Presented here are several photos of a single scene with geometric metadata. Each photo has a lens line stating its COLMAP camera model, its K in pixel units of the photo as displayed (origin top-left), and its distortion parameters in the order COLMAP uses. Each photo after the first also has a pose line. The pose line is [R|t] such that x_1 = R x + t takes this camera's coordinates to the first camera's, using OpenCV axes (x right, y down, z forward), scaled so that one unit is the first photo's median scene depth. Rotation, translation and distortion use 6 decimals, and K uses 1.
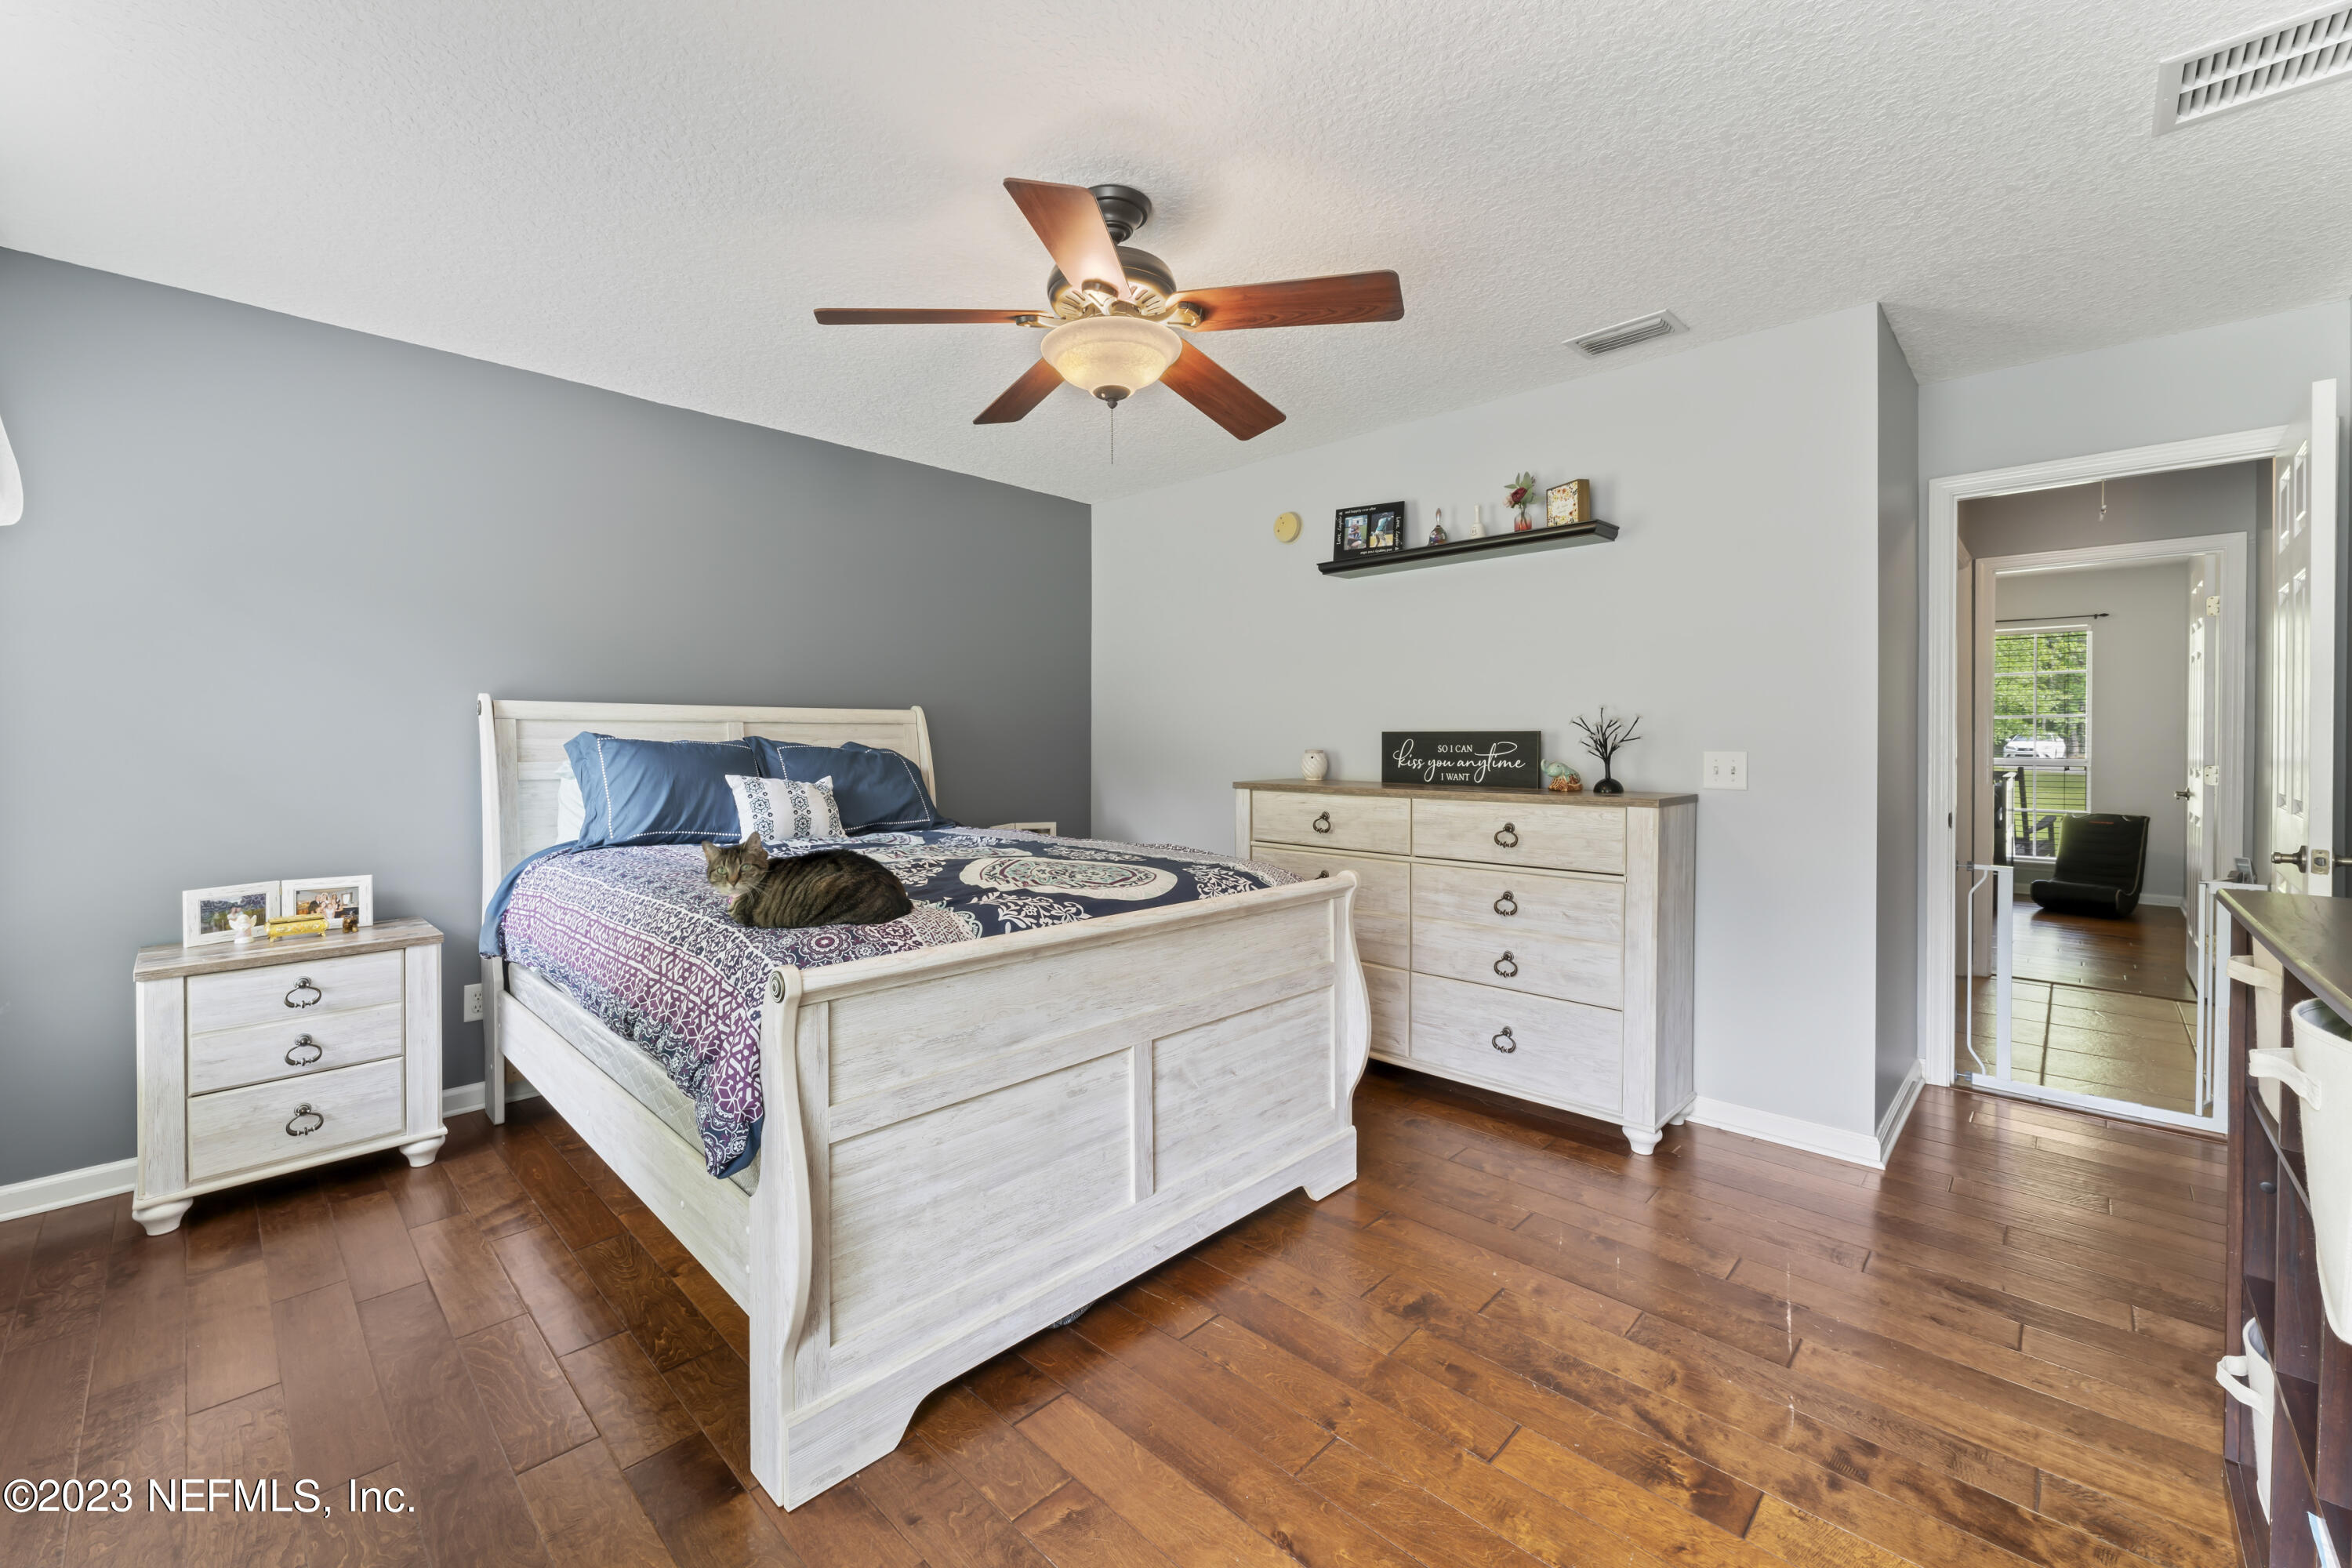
lens RADIAL K [[938.4, 0, 1146.9], [0, 938.4, 759.4], [0, 0, 1]] dist [0.000493, 0.000025]
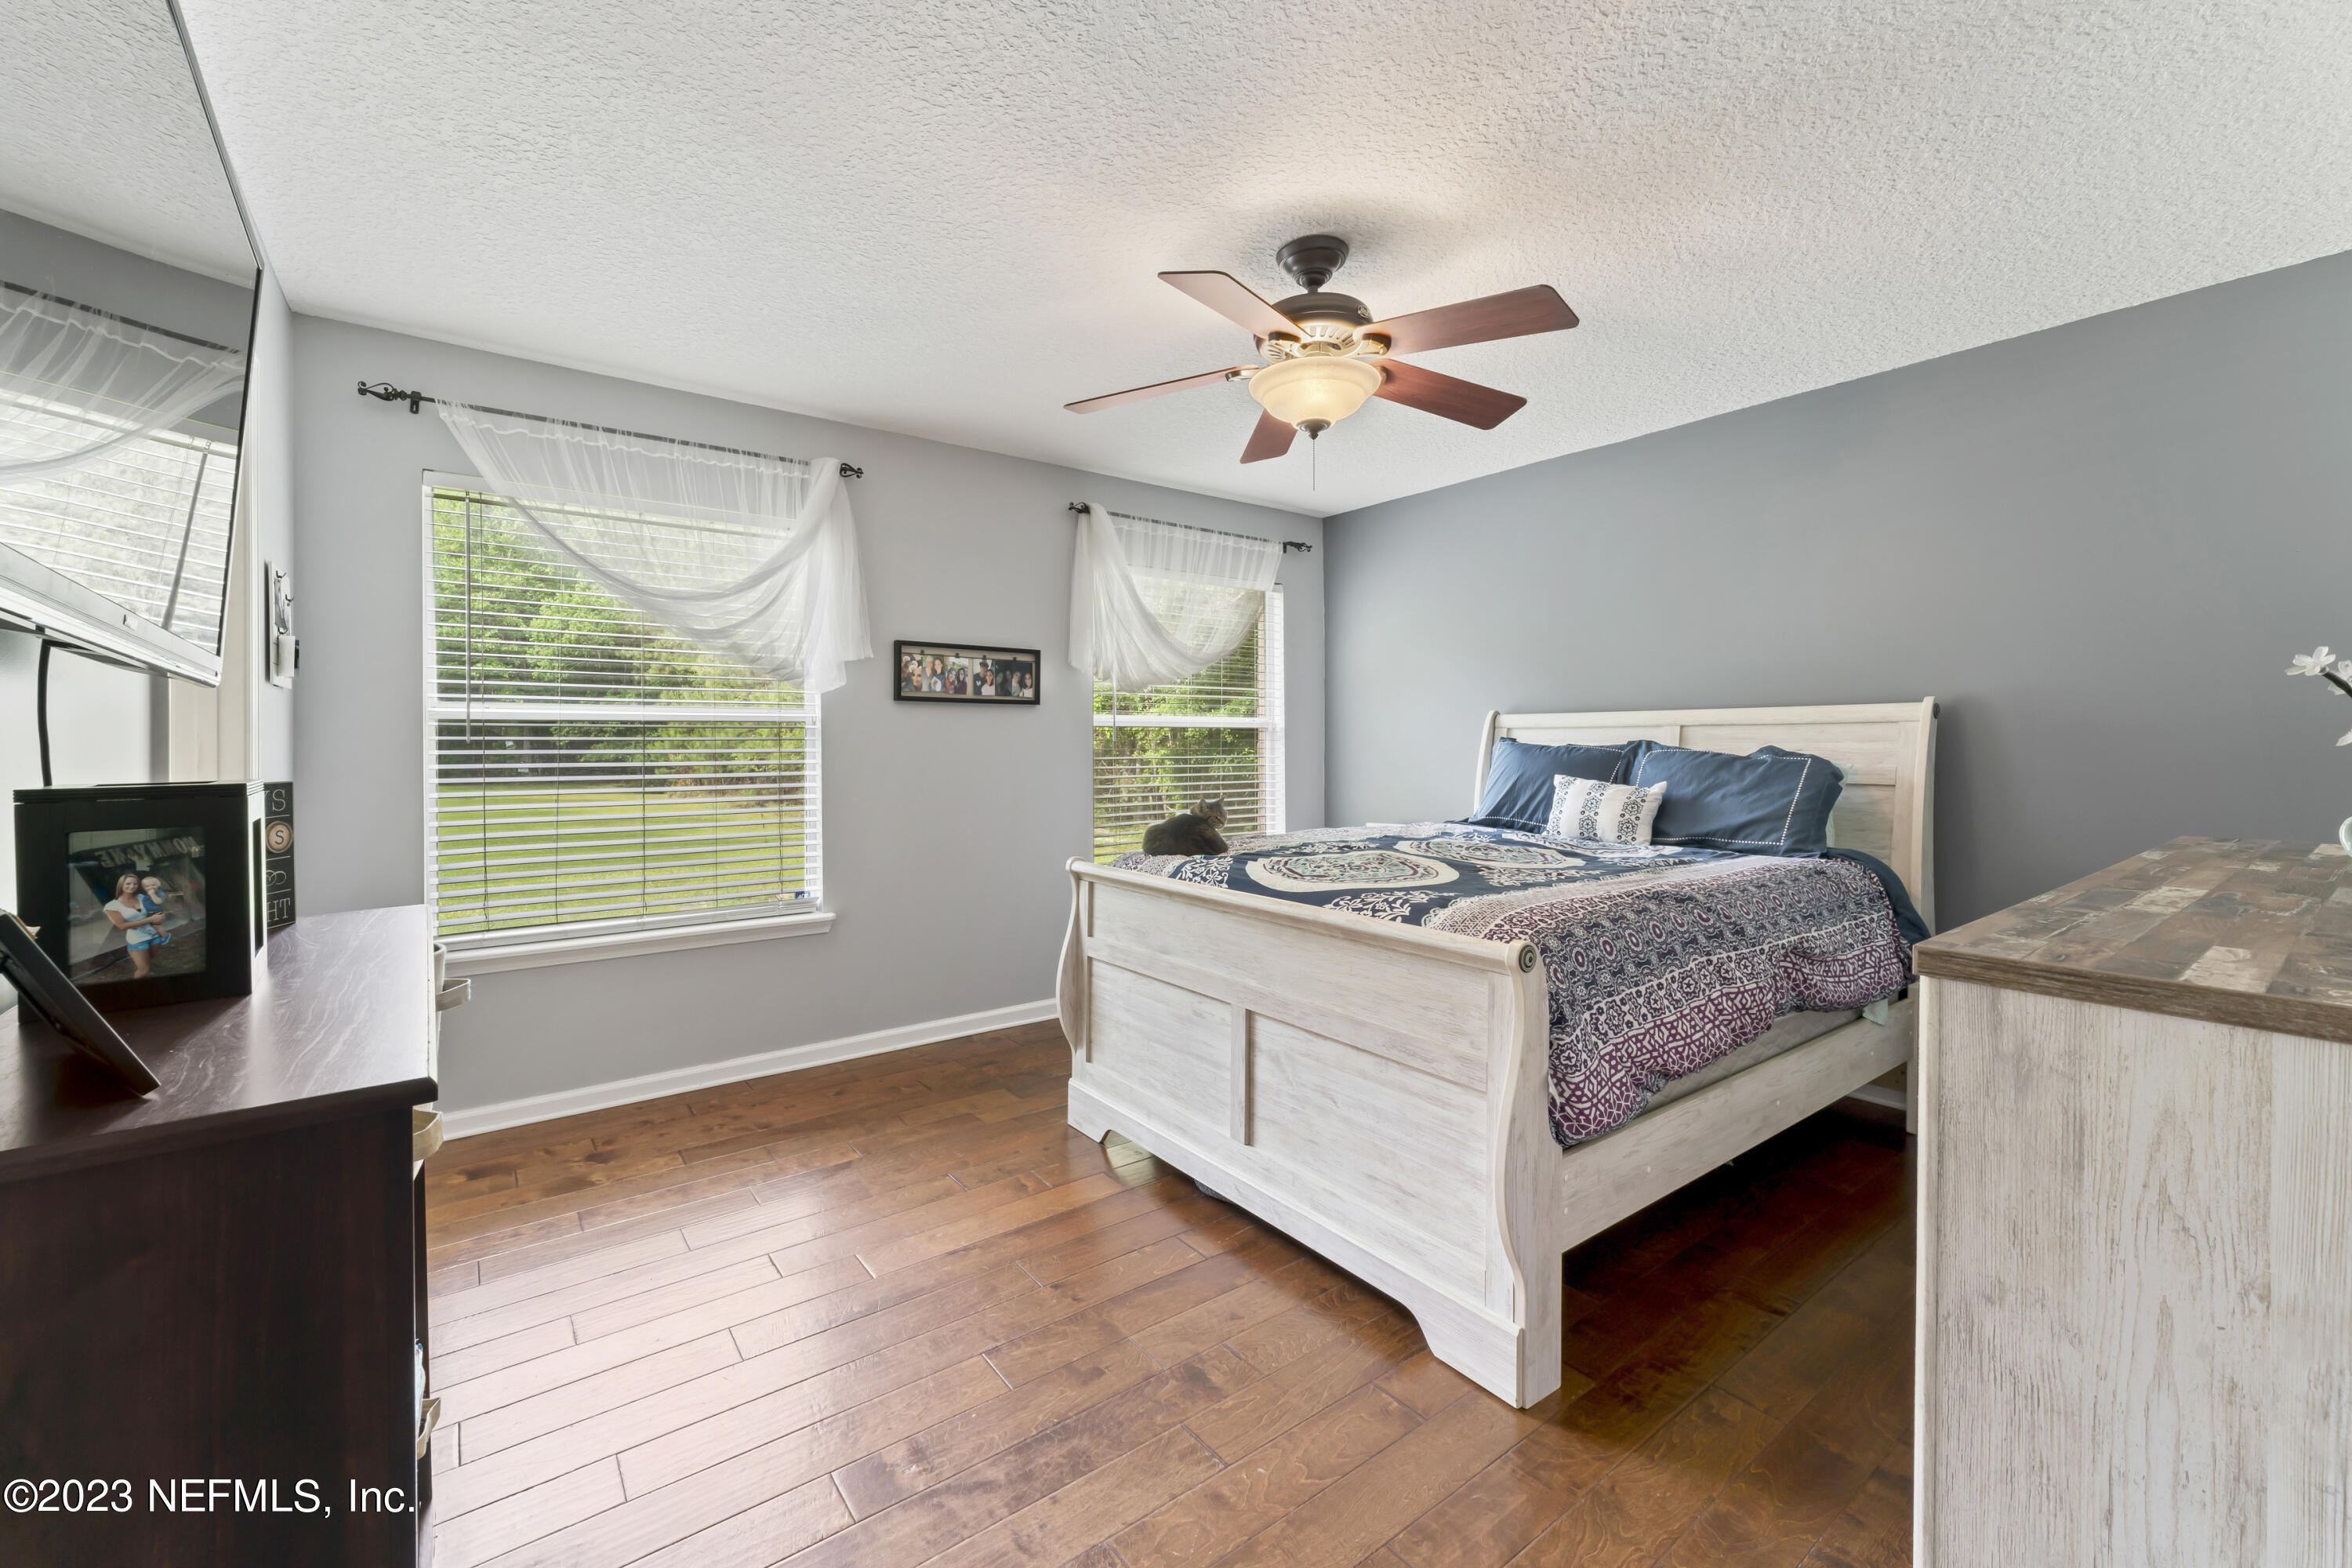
lens RADIAL K [[938.4, 0, 1146.9], [0, 938.4, 759.4], [0, 0, 1]] dist [0.000493, 0.000025]
pose [[-0.151762, 0.017397, -0.988264, 1.199783], [-0.017714, 0.999637, 0.020317, -0.024694], [0.988258, 0.020589, -0.151399, 1.100966]]
